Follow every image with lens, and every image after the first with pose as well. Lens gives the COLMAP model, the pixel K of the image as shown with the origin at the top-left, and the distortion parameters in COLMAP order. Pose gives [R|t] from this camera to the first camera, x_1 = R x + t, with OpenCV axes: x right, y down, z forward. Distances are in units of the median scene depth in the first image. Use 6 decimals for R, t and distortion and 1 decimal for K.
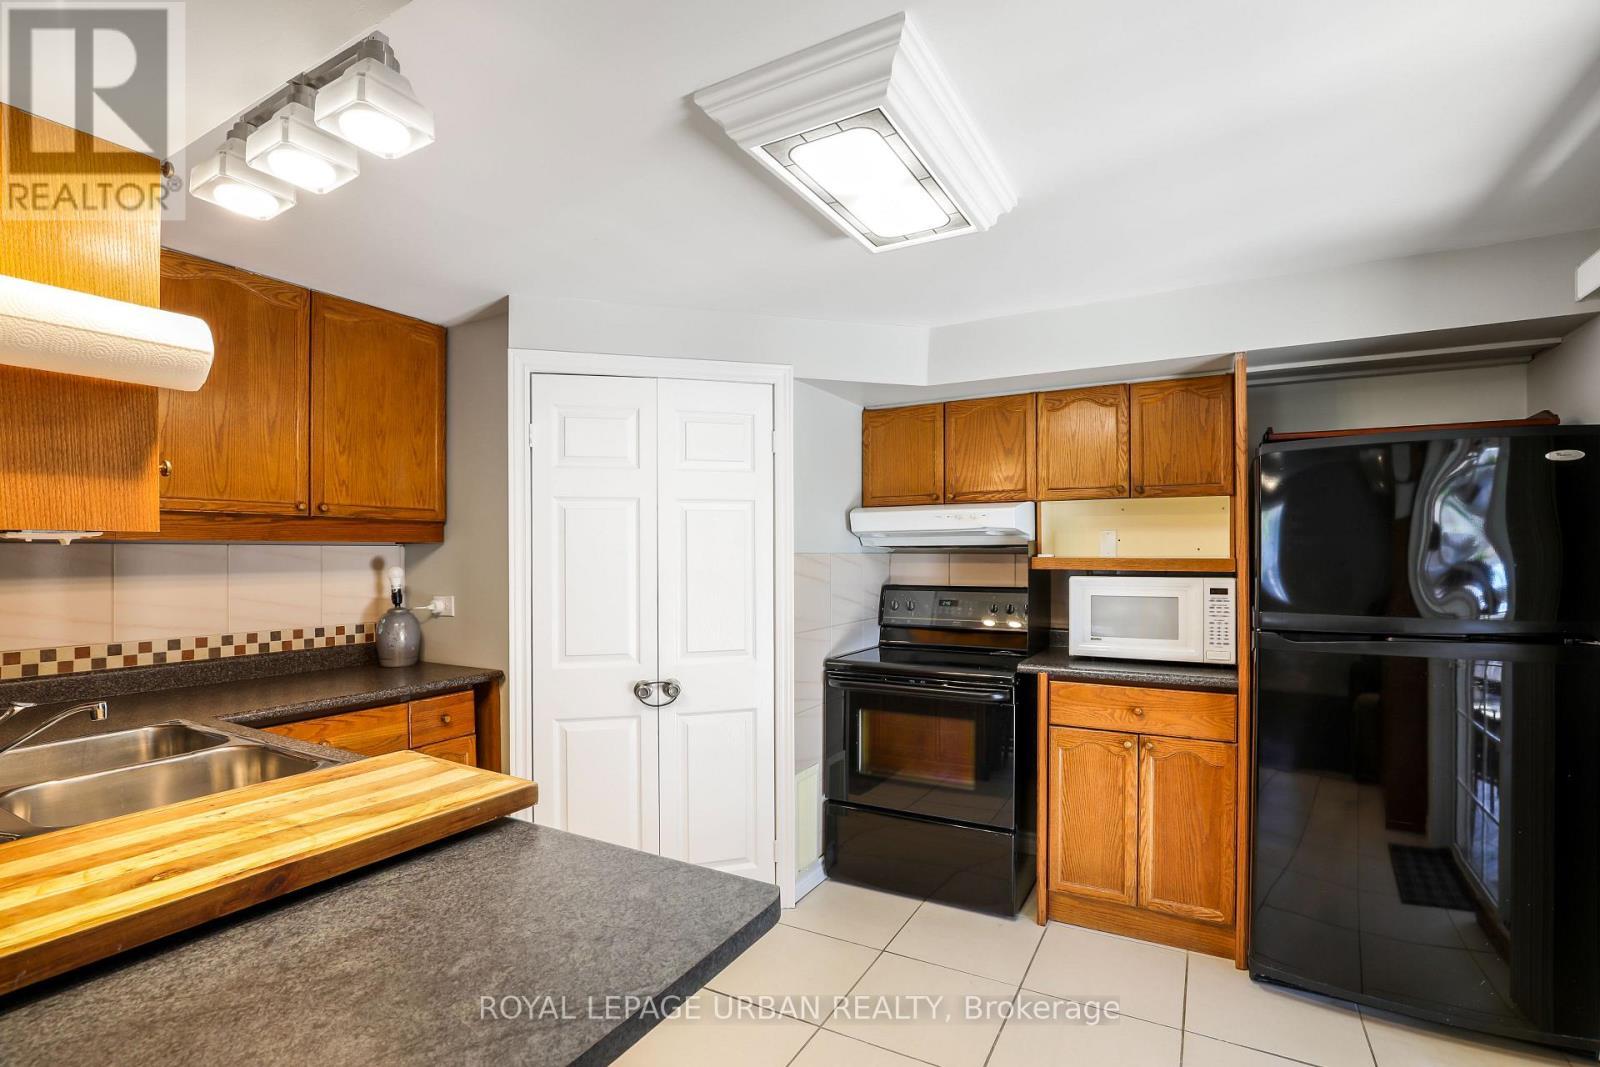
lens RADIAL K [[765.2, 0, 802.2], [0, 765.2, 548.2], [0, 0, 1]] dist [-0.028800, 0.000182]
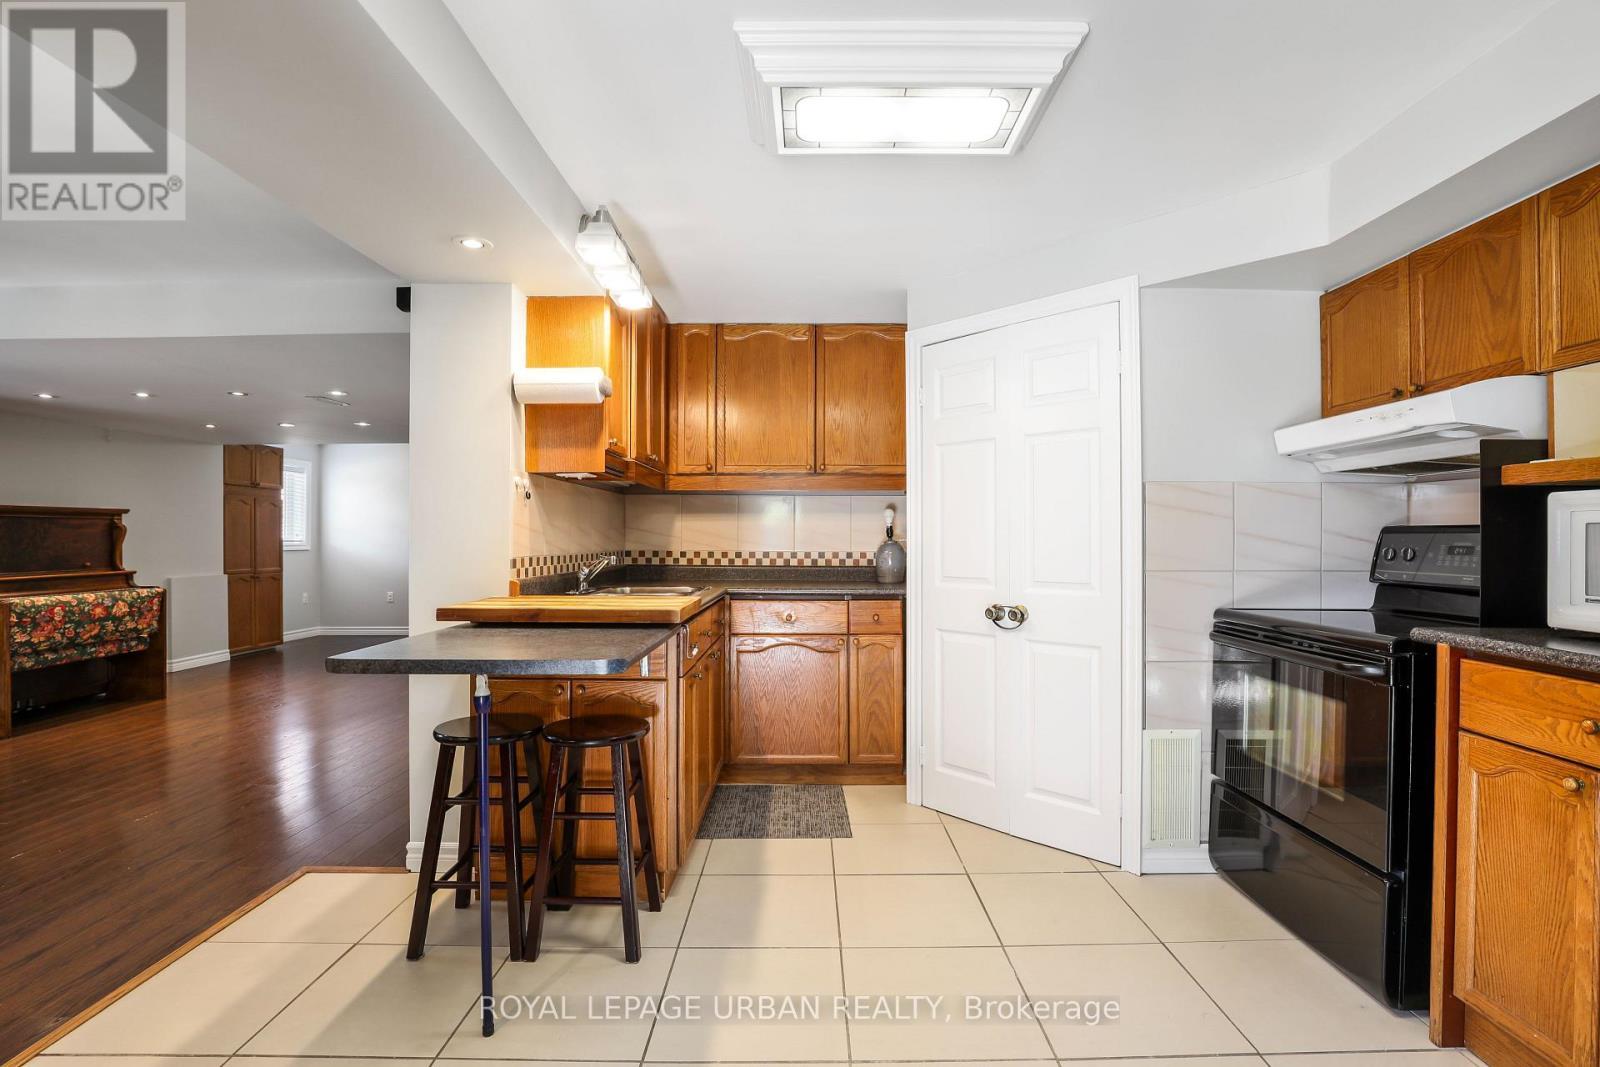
lens RADIAL K [[740.6, 0, 803.0], [0, 740.6, 528.8], [0, 0, 1]] dist [-0.030591, -0.000024]
pose [[0.474449, -0.006828, -0.880257, 0.589469], [-0.001832, 0.999960, -0.008744, 0.074457], [0.880281, 0.005762, 0.474417, 0.248476]]
